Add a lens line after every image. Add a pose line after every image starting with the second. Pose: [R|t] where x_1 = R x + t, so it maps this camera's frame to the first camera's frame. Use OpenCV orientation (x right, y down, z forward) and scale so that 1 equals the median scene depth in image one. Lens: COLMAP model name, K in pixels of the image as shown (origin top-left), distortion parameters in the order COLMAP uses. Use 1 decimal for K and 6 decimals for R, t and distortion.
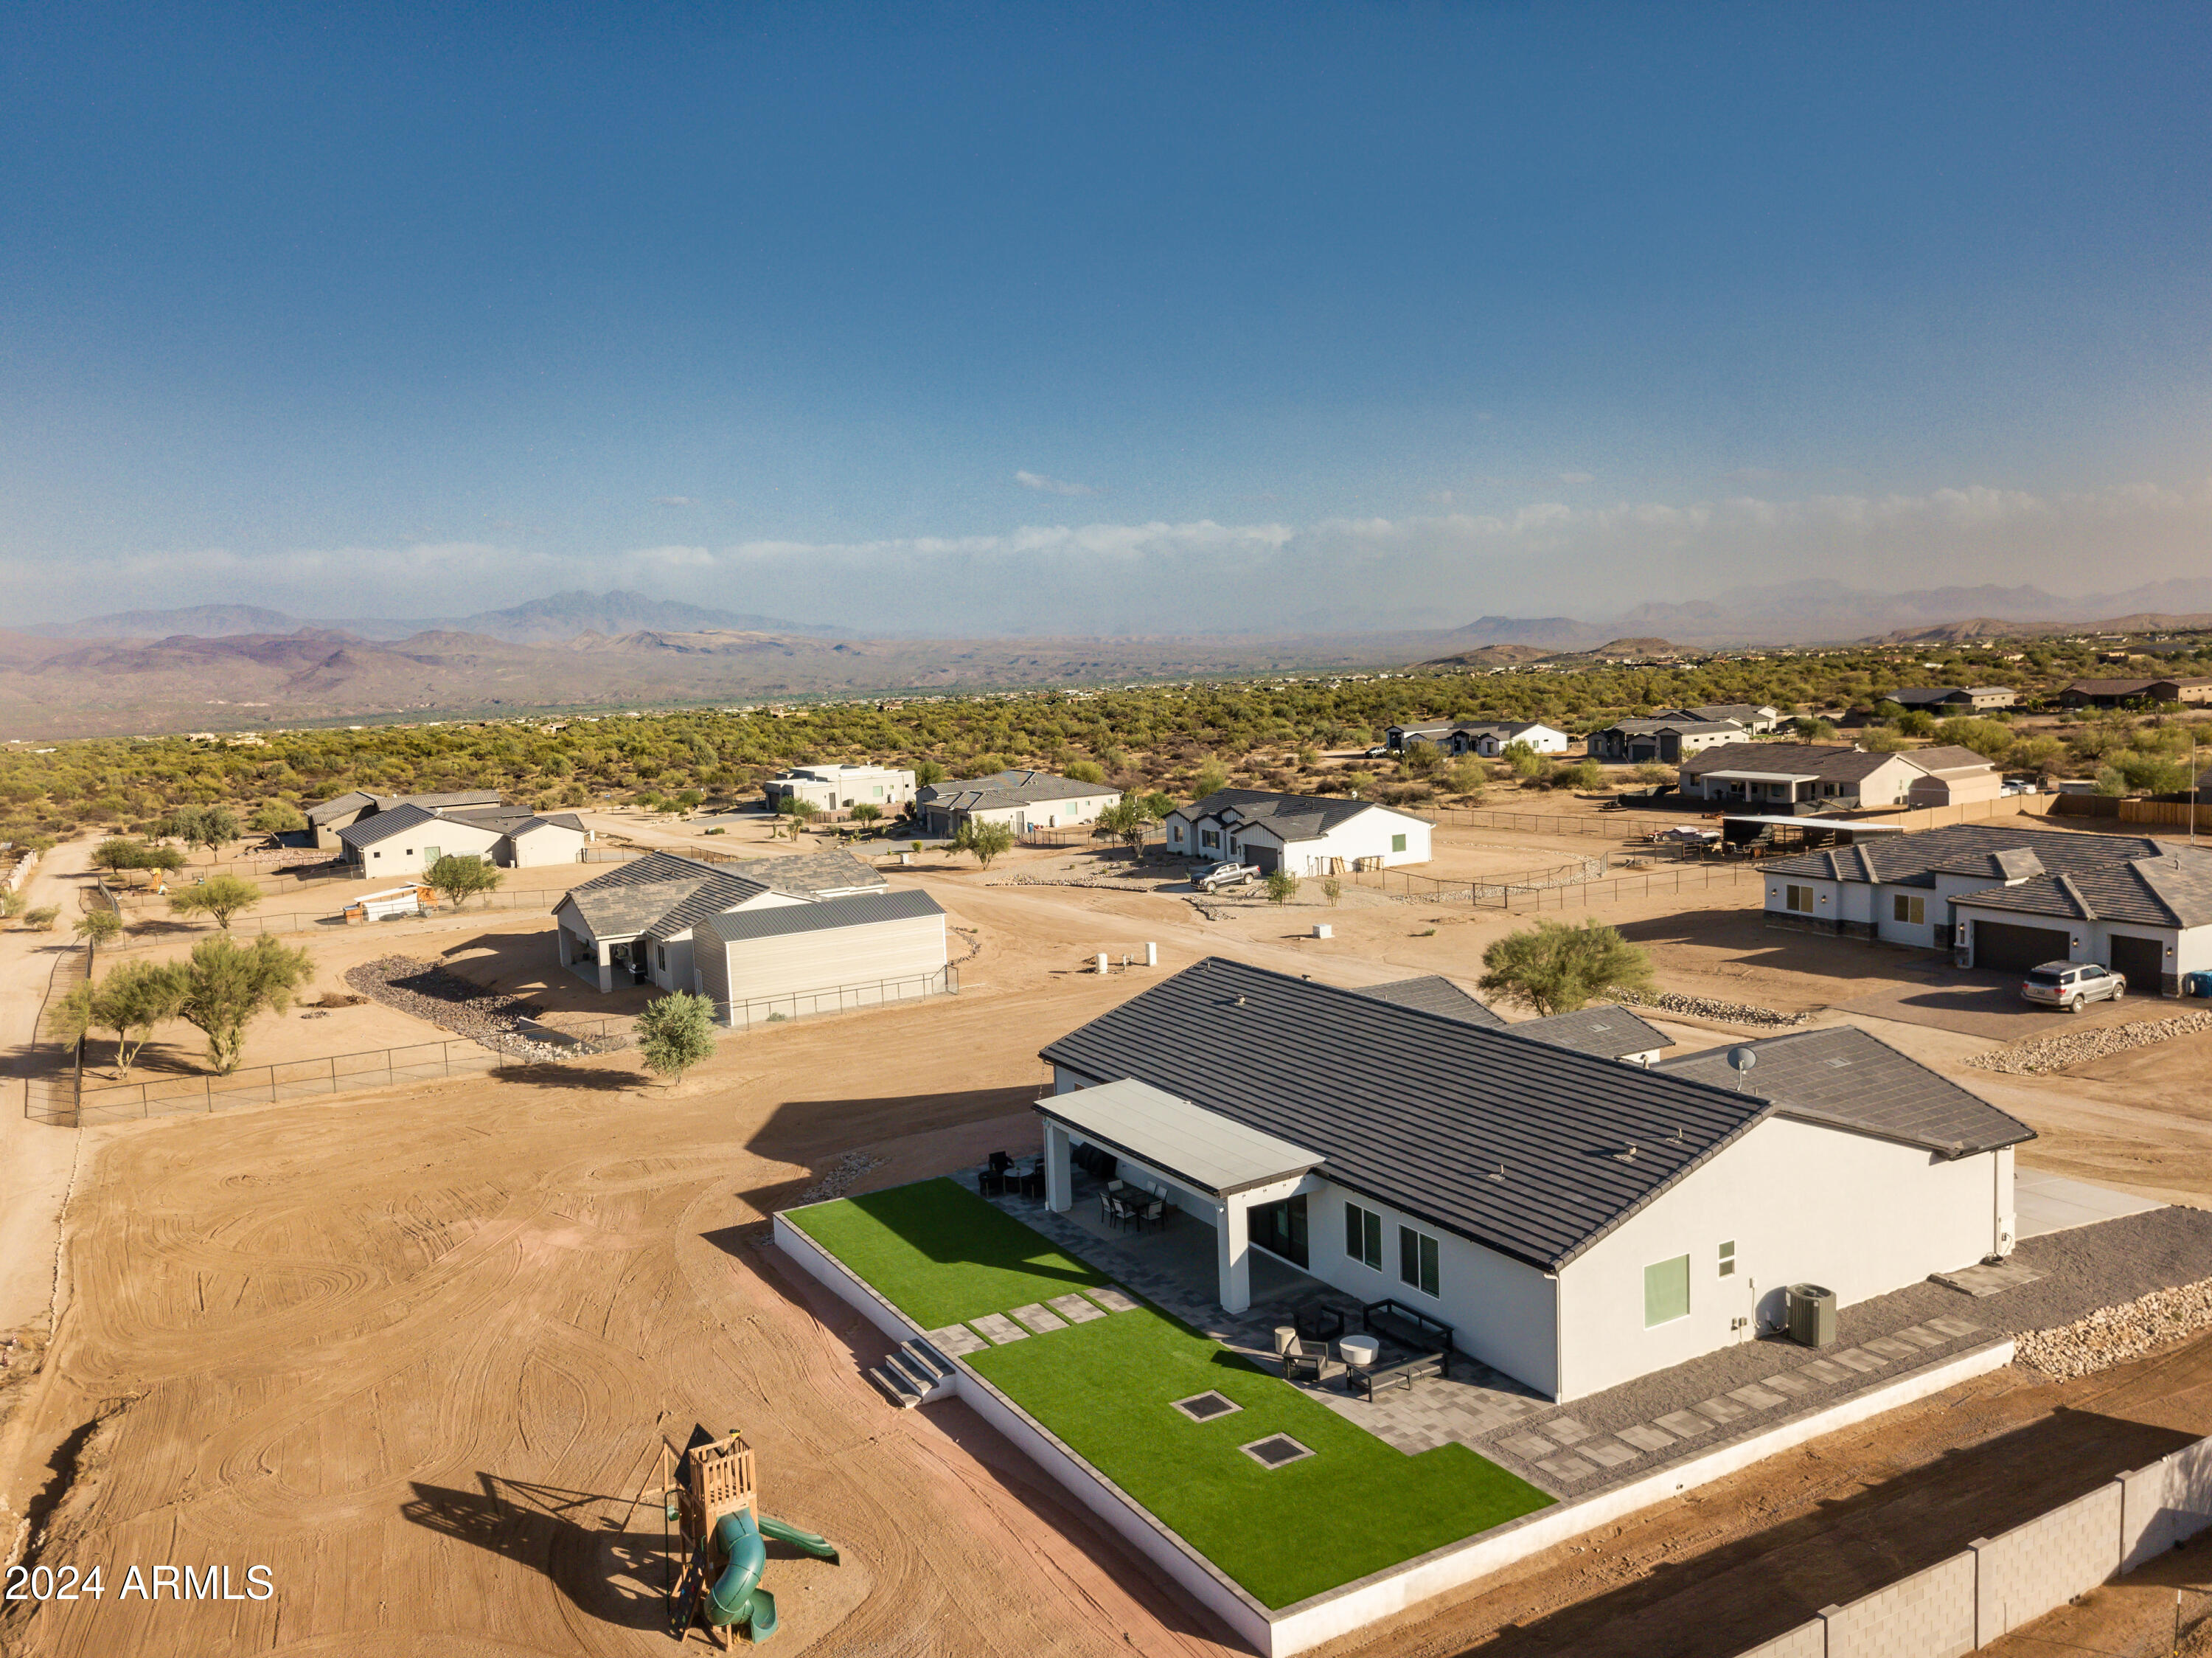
lens RADIAL K [[1708.5, 0, 1106.0], [0, 1708.5, 829.0], [0, 0, 1]] dist [-0.007370, 0.073570]
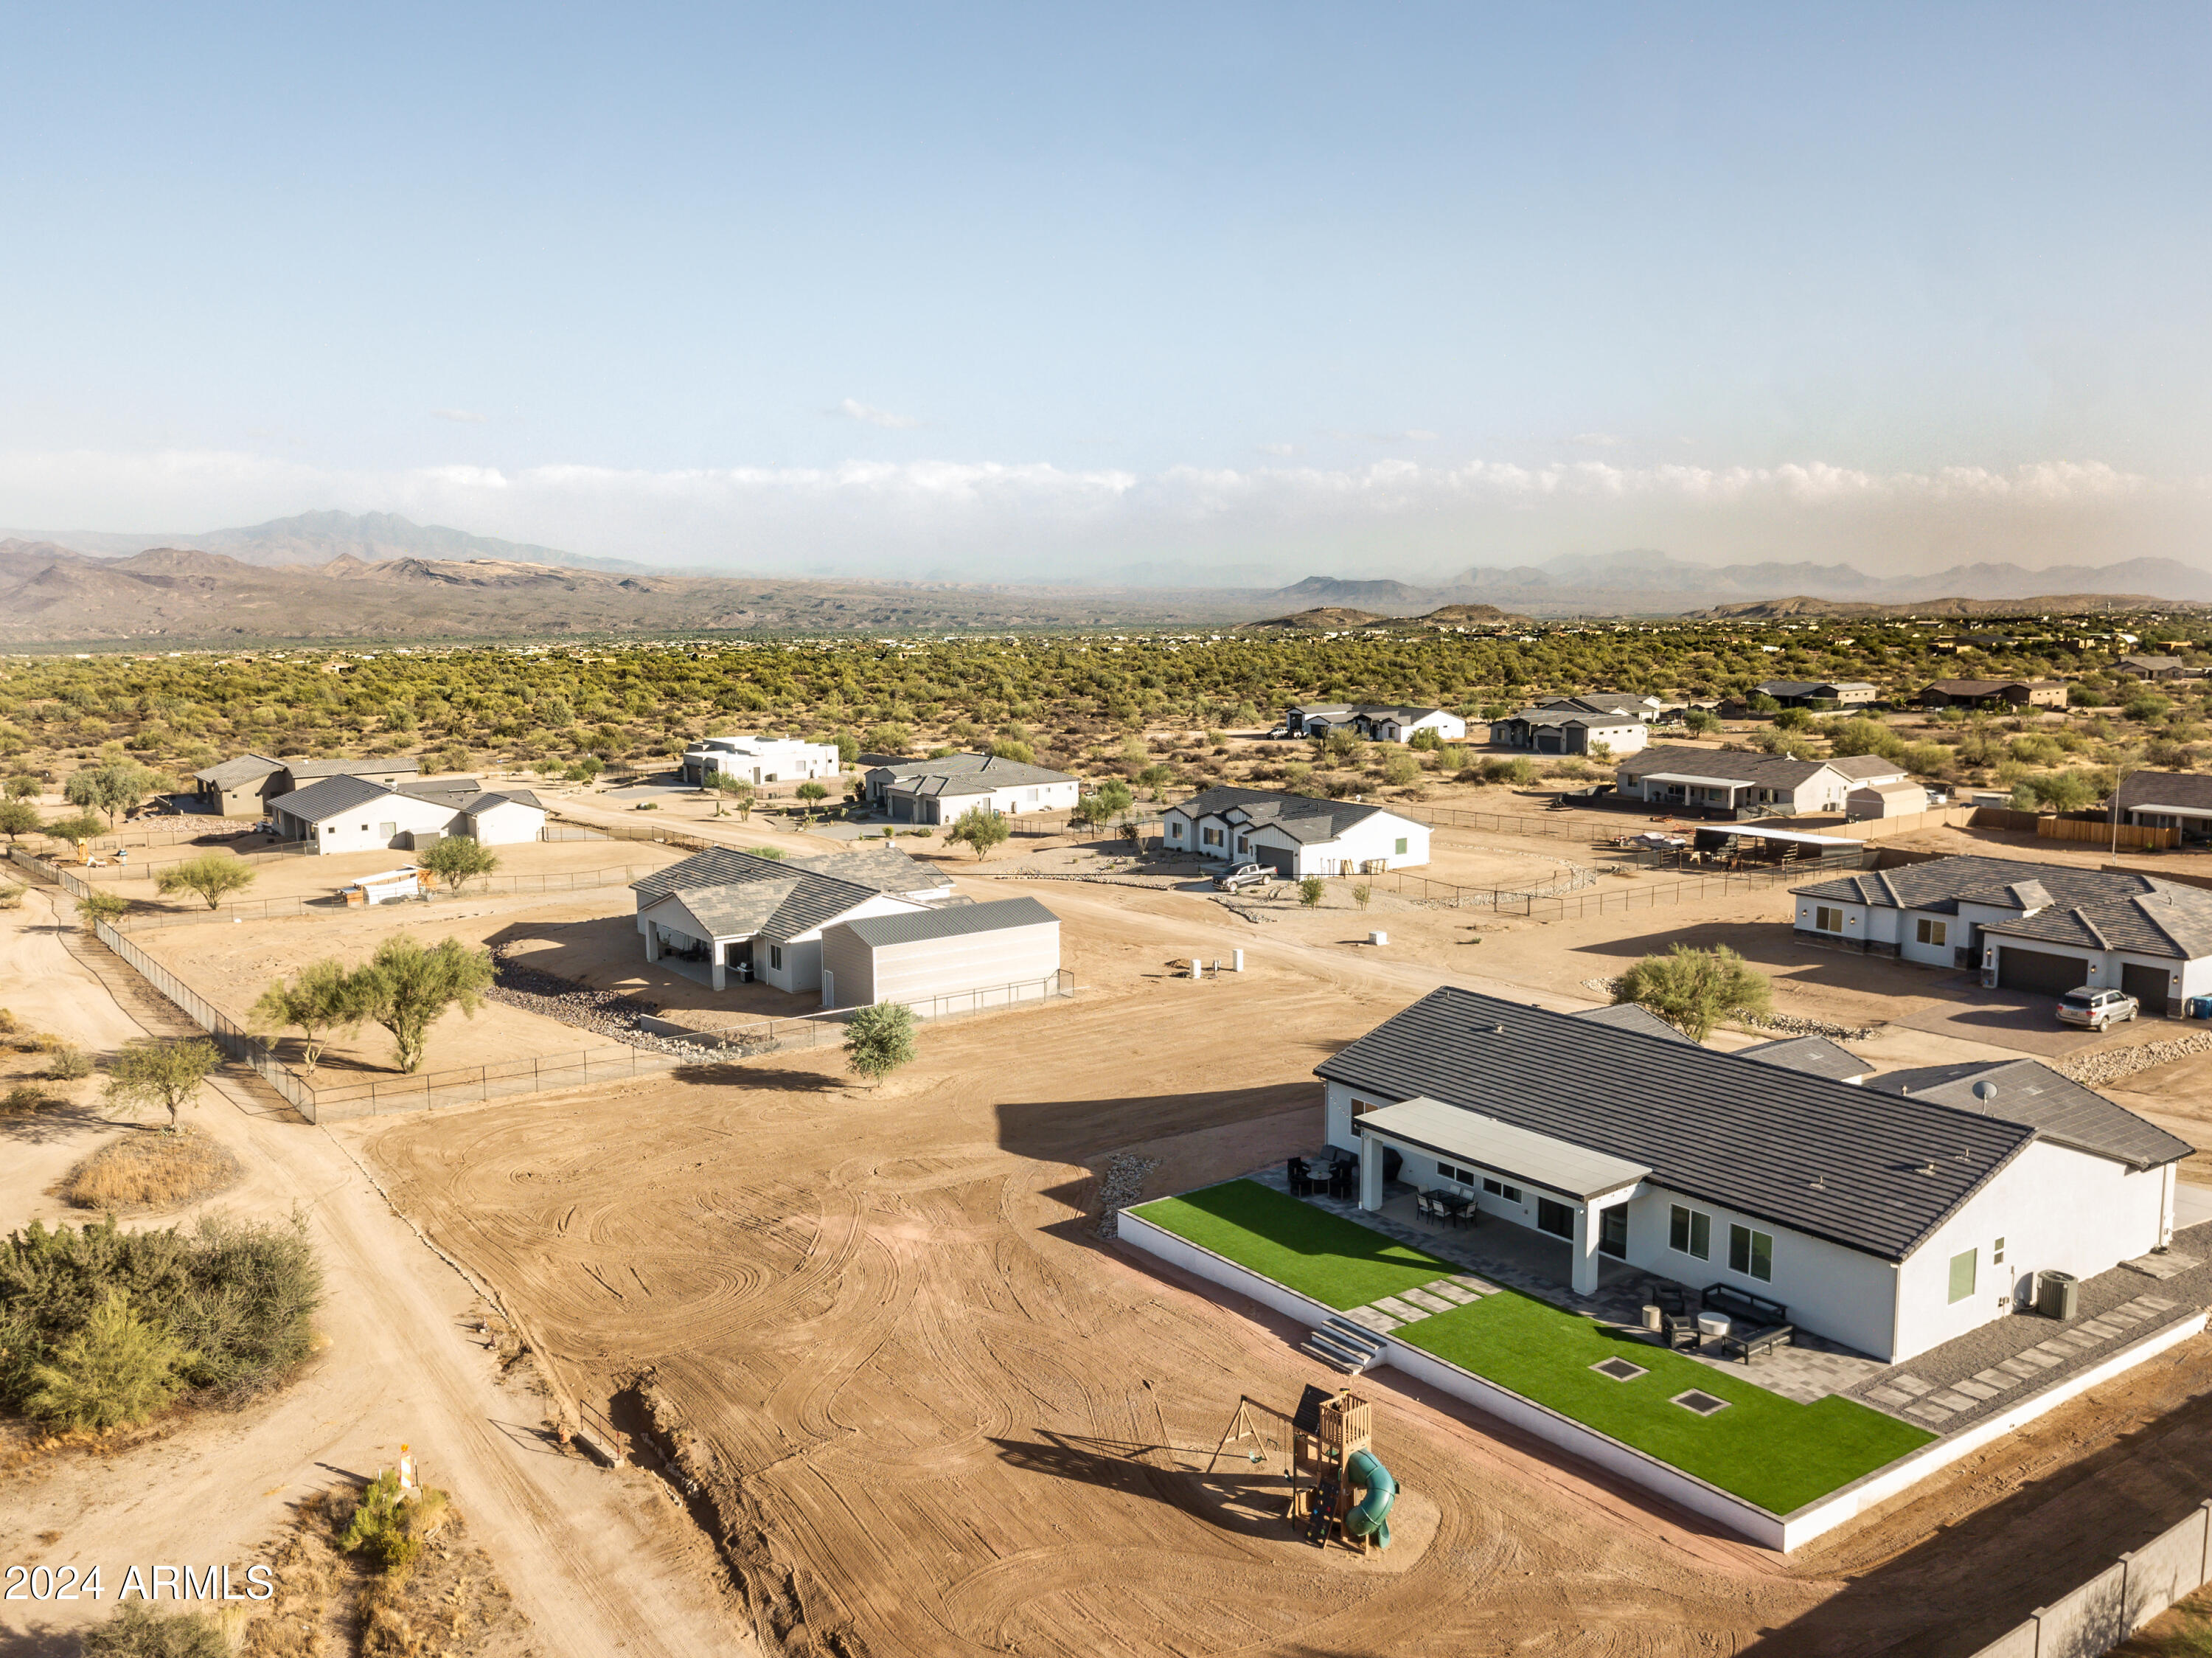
lens RADIAL K [[1801.9, 0, 1106.0], [0, 1801.9, 829.0], [0, 0, 1]] dist [0.009964, 0.037728]
pose [[0.993584, 0.020845, 0.111161, -0.175769], [-0.023379, 0.999495, 0.021544, -0.029396], [-0.110655, -0.024004, 0.993569, -0.099960]]
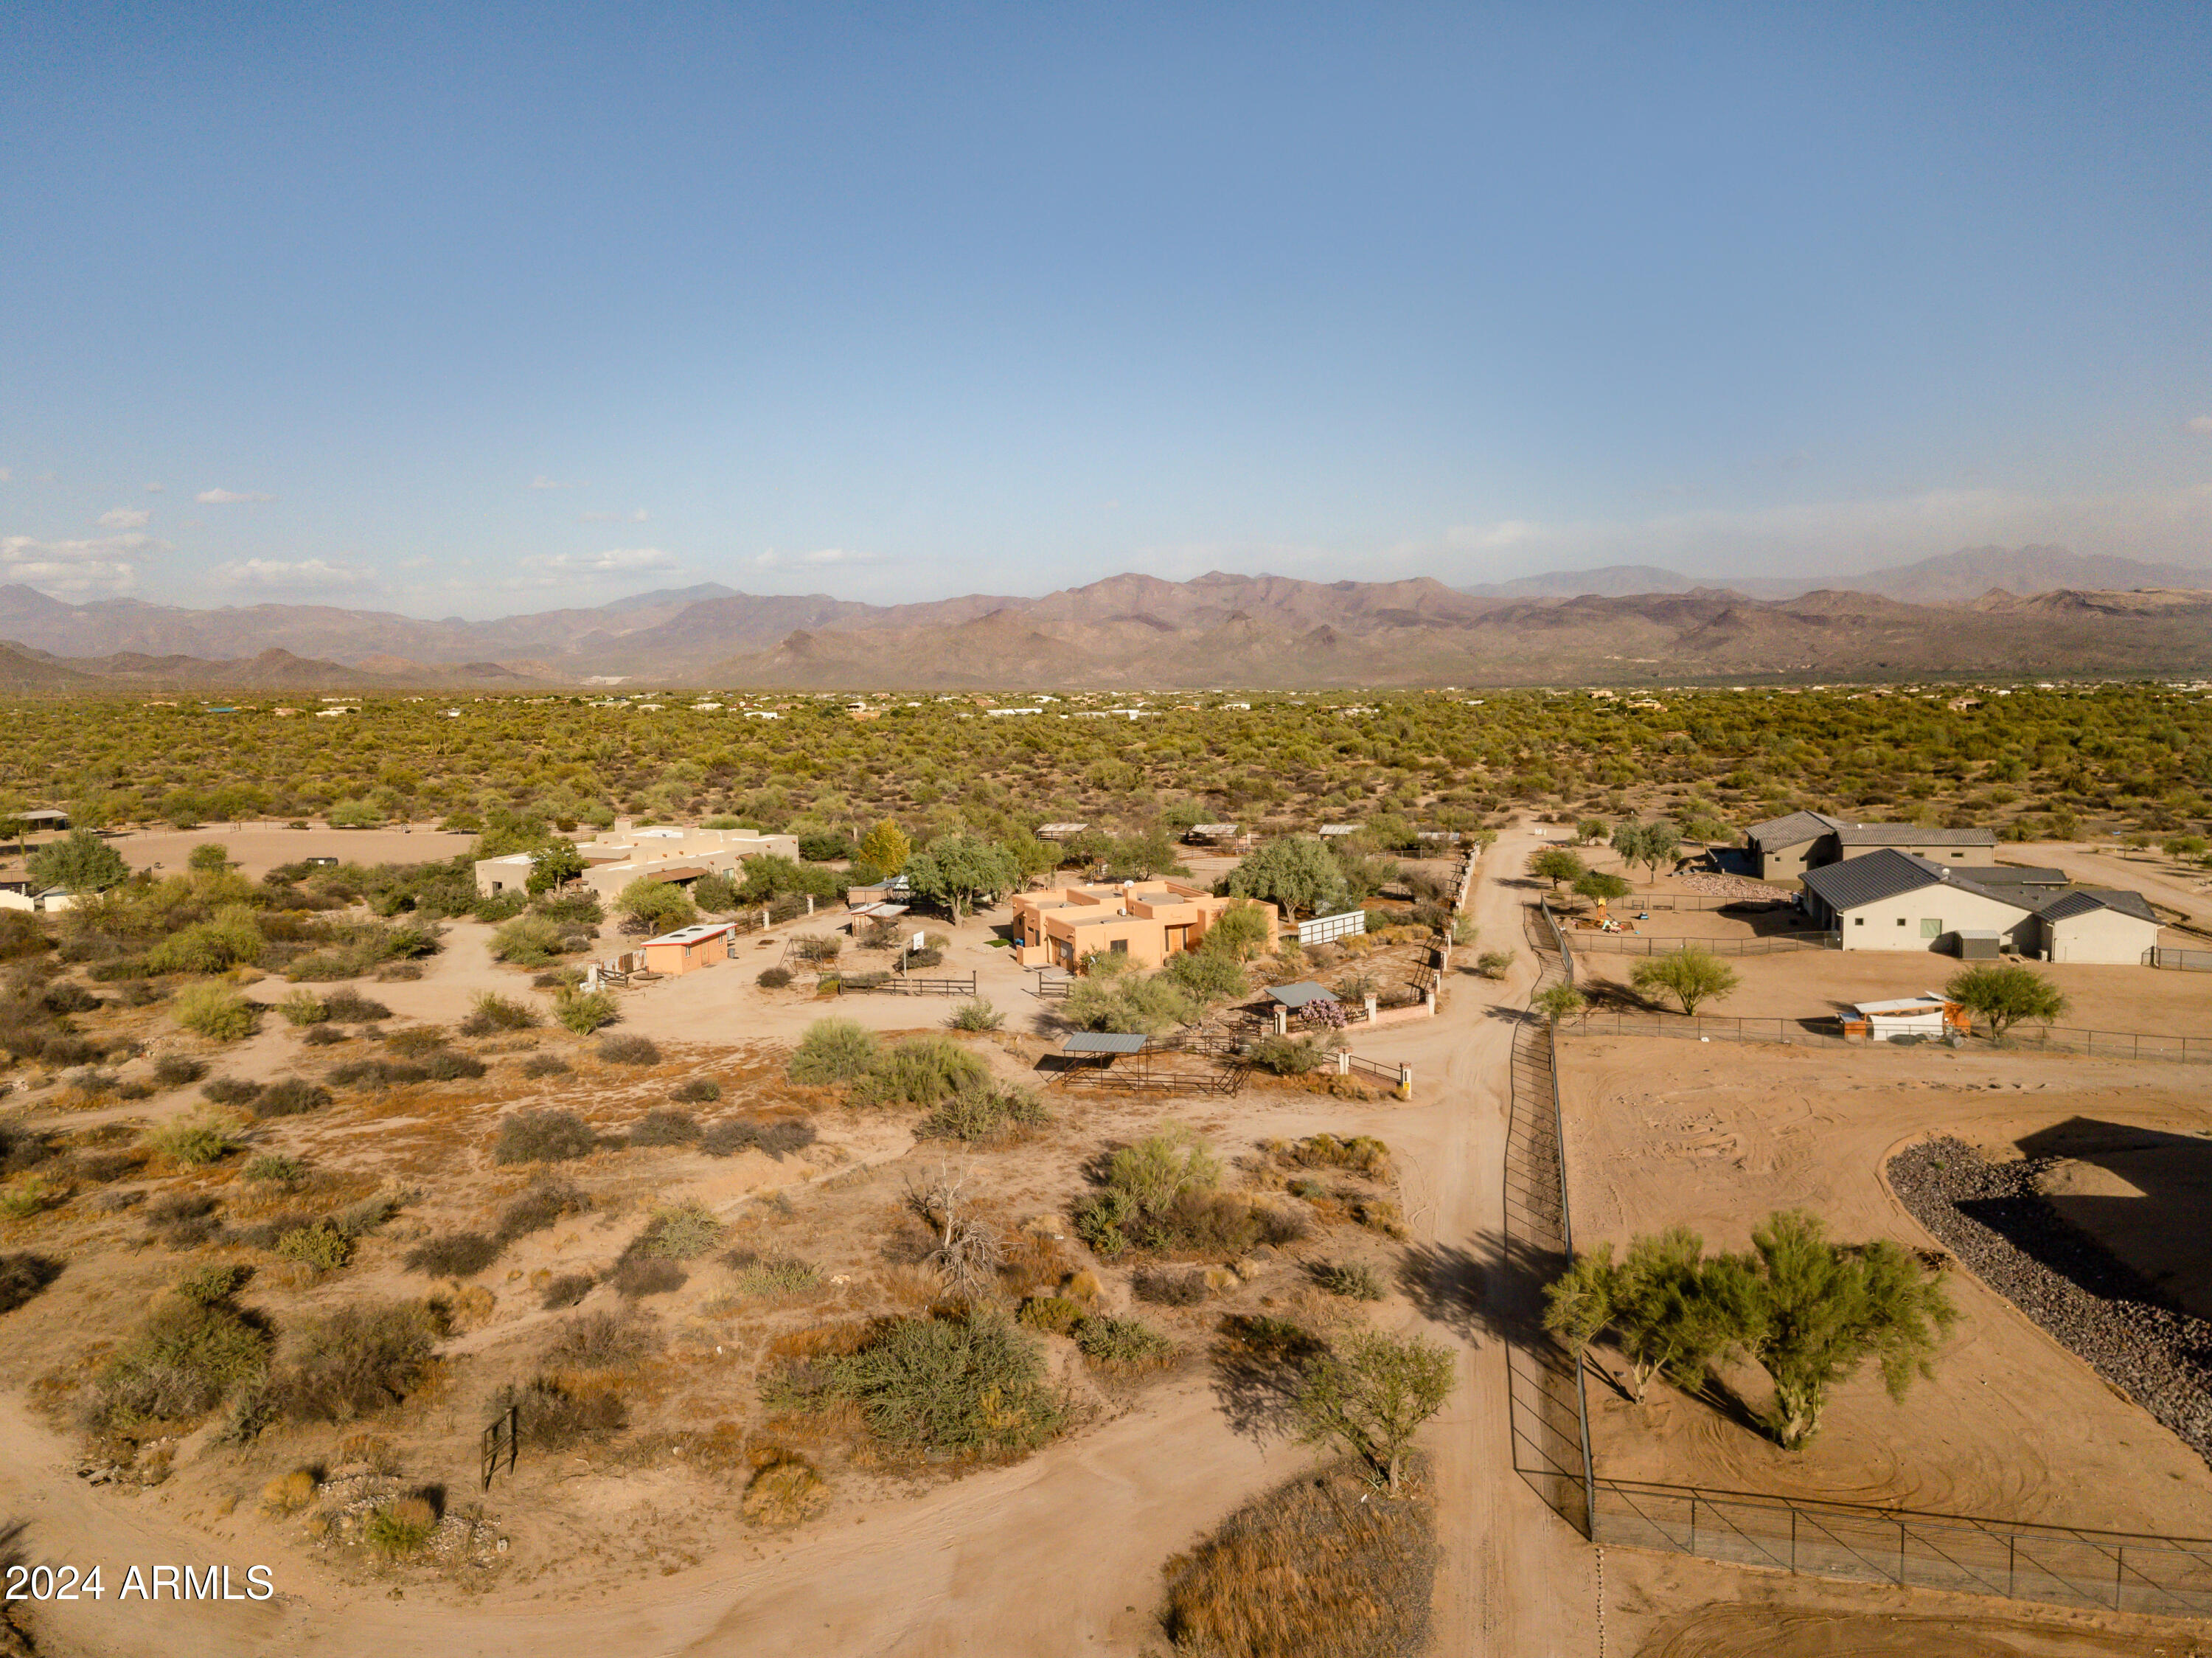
lens RADIAL K [[1708.5, 0, 1106.0], [0, 1708.5, 829.0], [0, 0, 1]] dist [-0.007370, 0.073570]
pose [[0.722619, 0.099091, -0.684108, -0.234577], [-0.082318, 0.994965, 0.057165, -0.073024], [0.686328, 0.015006, 0.727137, 0.307416]]
